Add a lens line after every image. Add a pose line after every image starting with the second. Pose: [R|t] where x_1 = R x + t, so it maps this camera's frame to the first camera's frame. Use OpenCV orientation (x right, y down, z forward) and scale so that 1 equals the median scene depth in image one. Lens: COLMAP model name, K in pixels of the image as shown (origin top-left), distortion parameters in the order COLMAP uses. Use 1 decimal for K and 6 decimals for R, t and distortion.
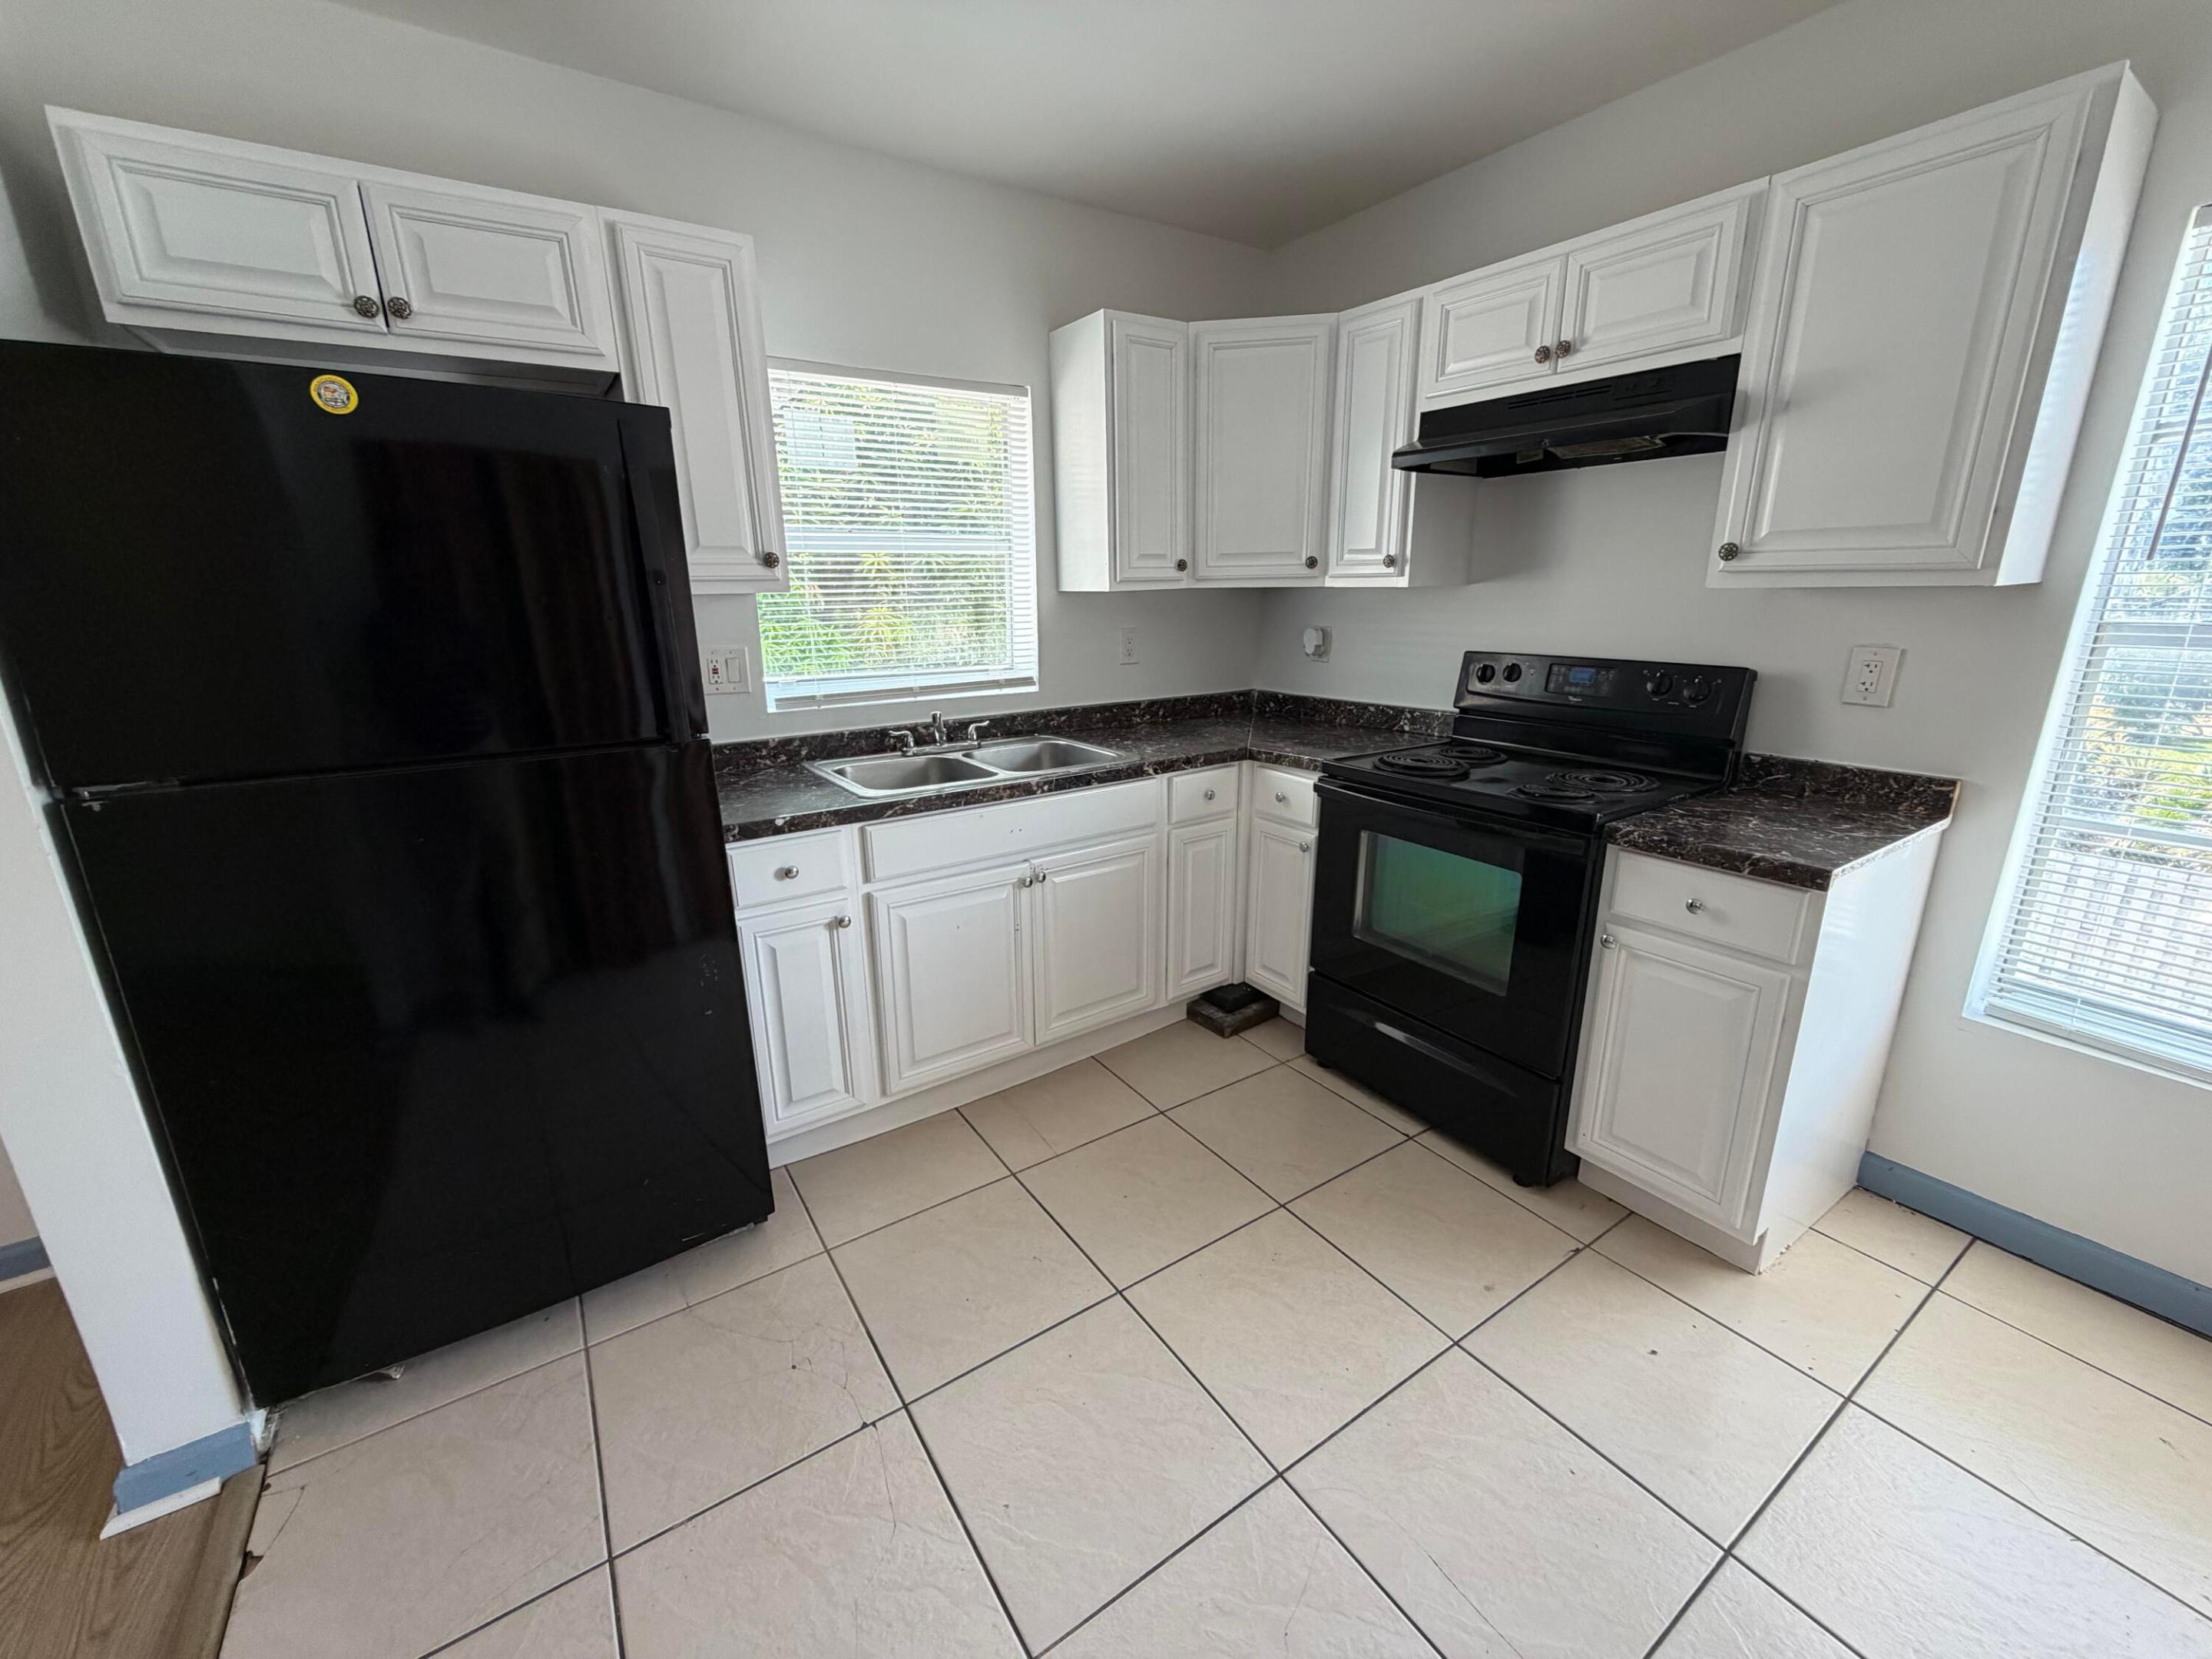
lens RADIAL K [[886.6, 0, 1106.0], [0, 886.6, 829.5], [0, 0, 1]] dist [0.003020, 0.000423]
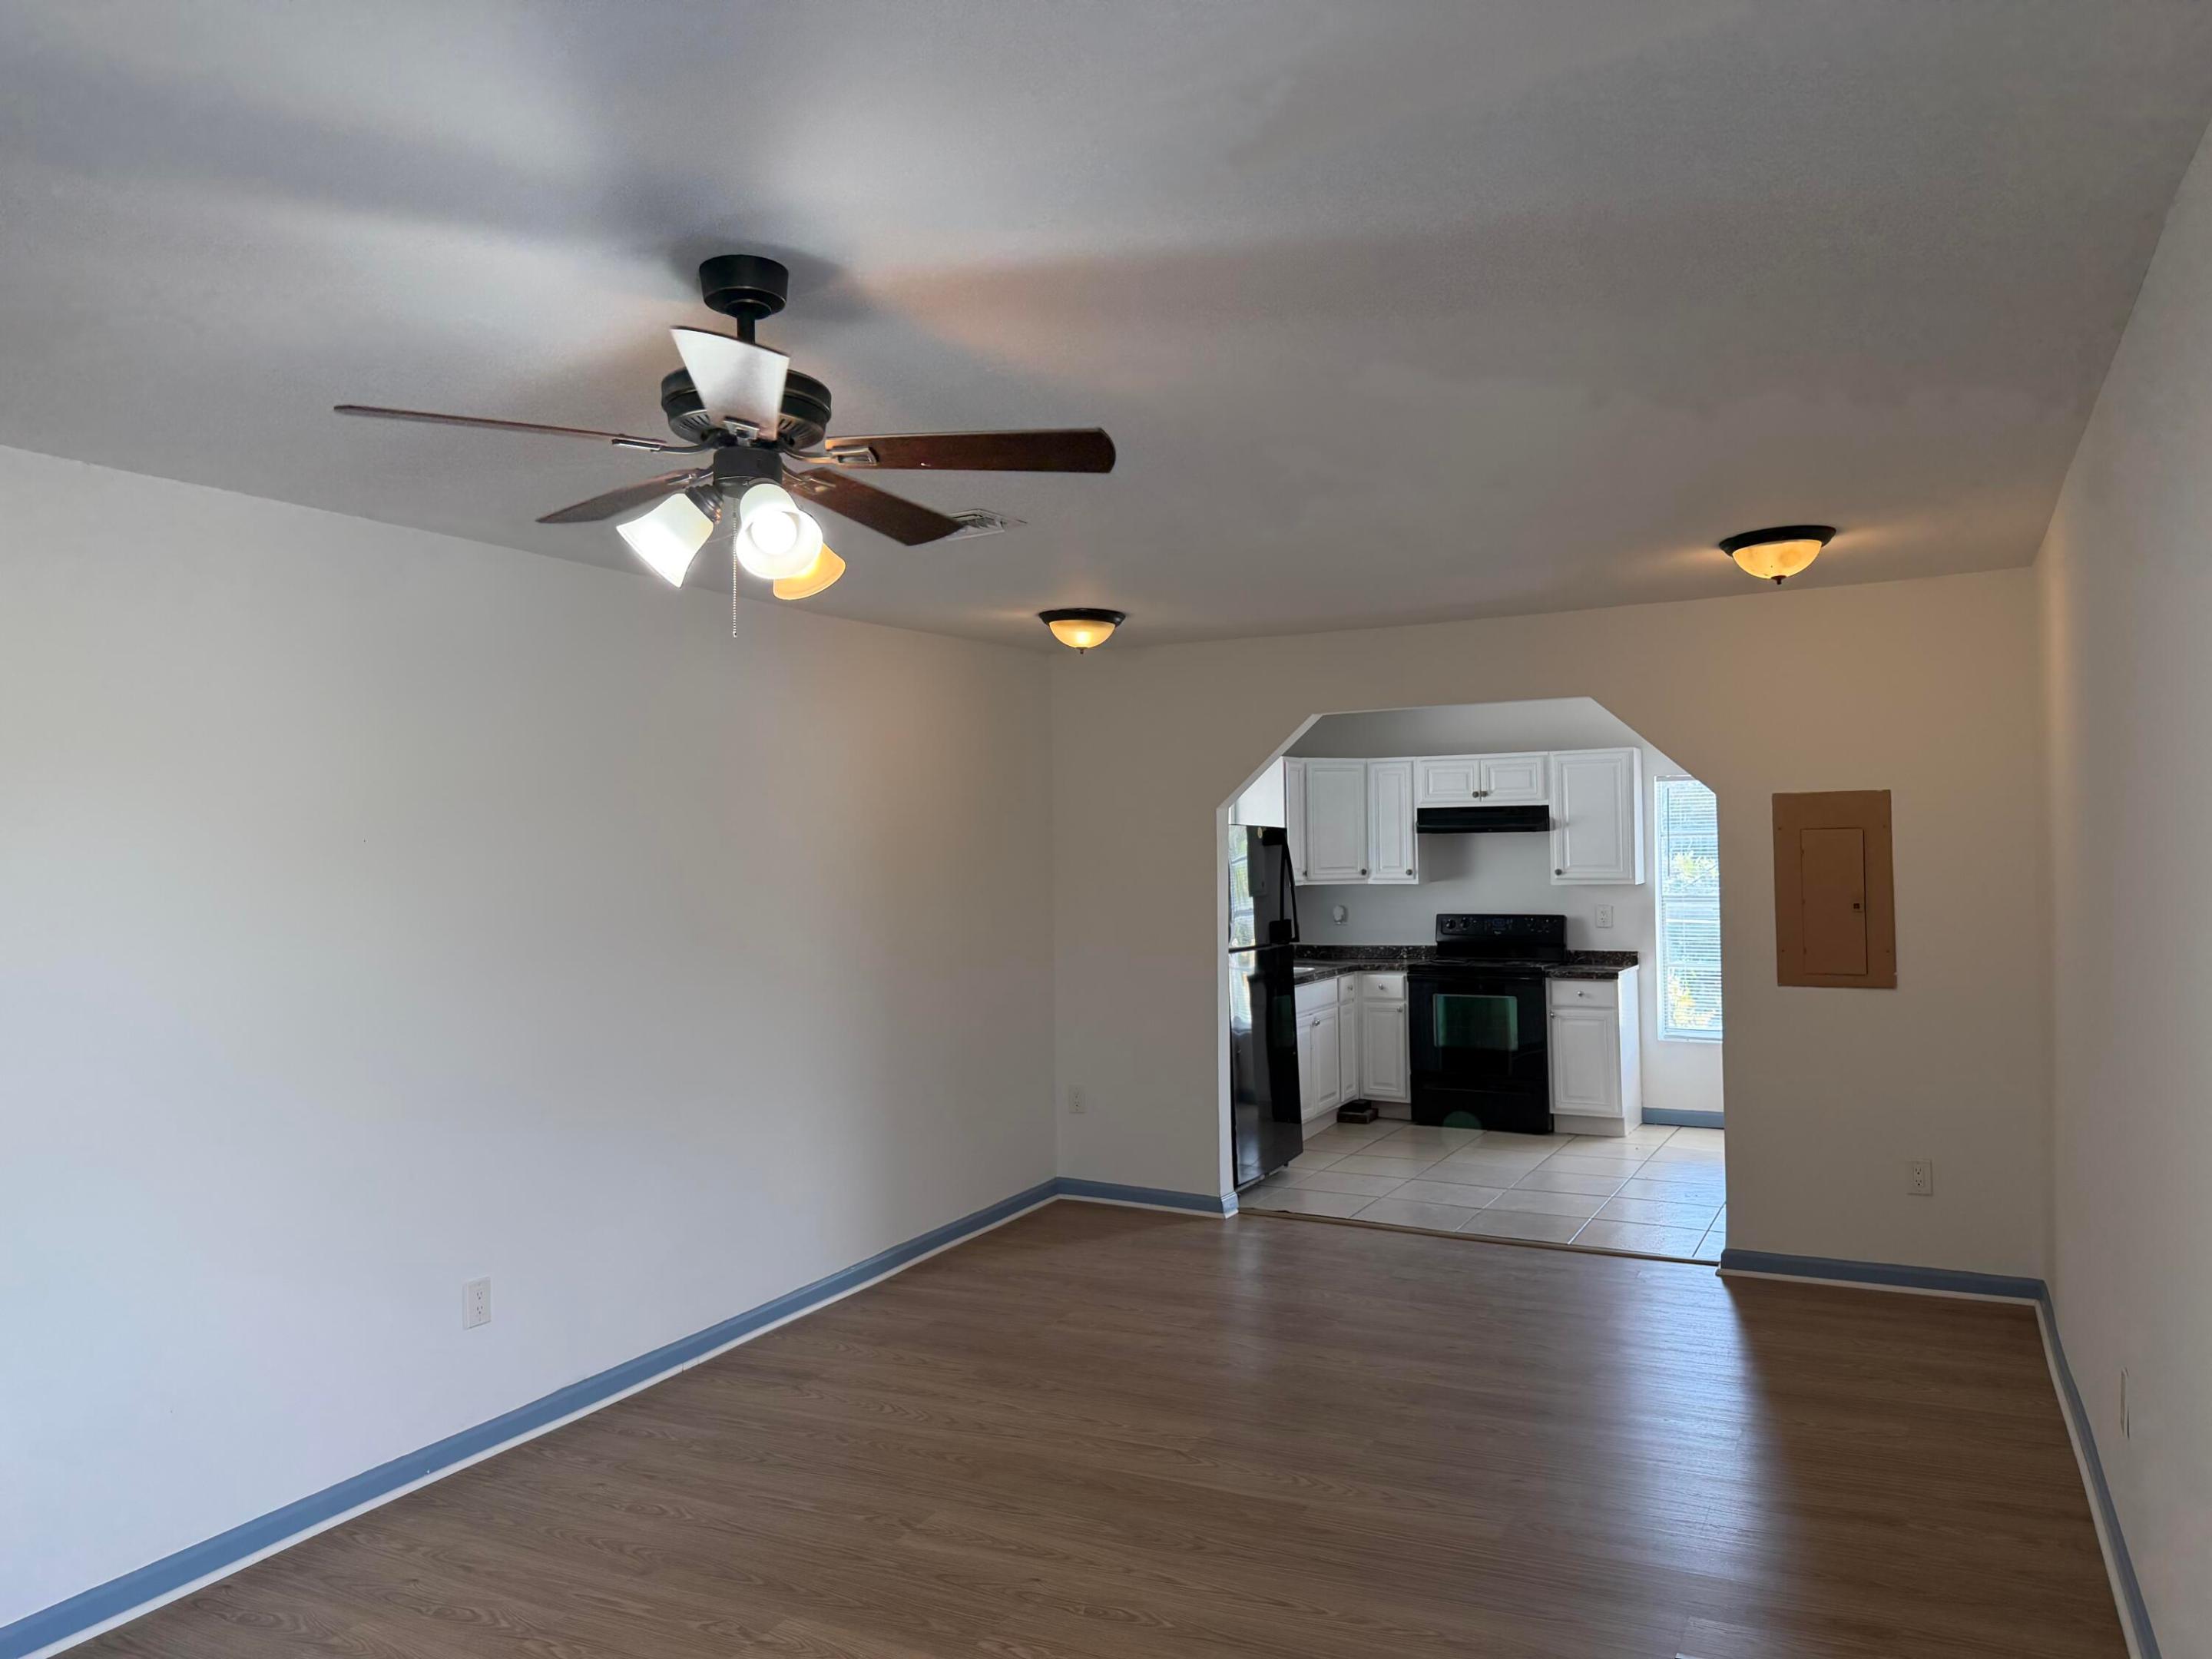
lens RADIAL K [[1530.0, 0, 1106.0], [0, 1530.0, 829.5], [0, 0, 1]] dist [0.066415, 0.000096]
pose [[0.888754, 0.005200, 0.458354, -2.151272], [0.126868, 0.958083, -0.256867, 0.478869], [-0.440478, 0.286442, 0.850841, -1.952675]]
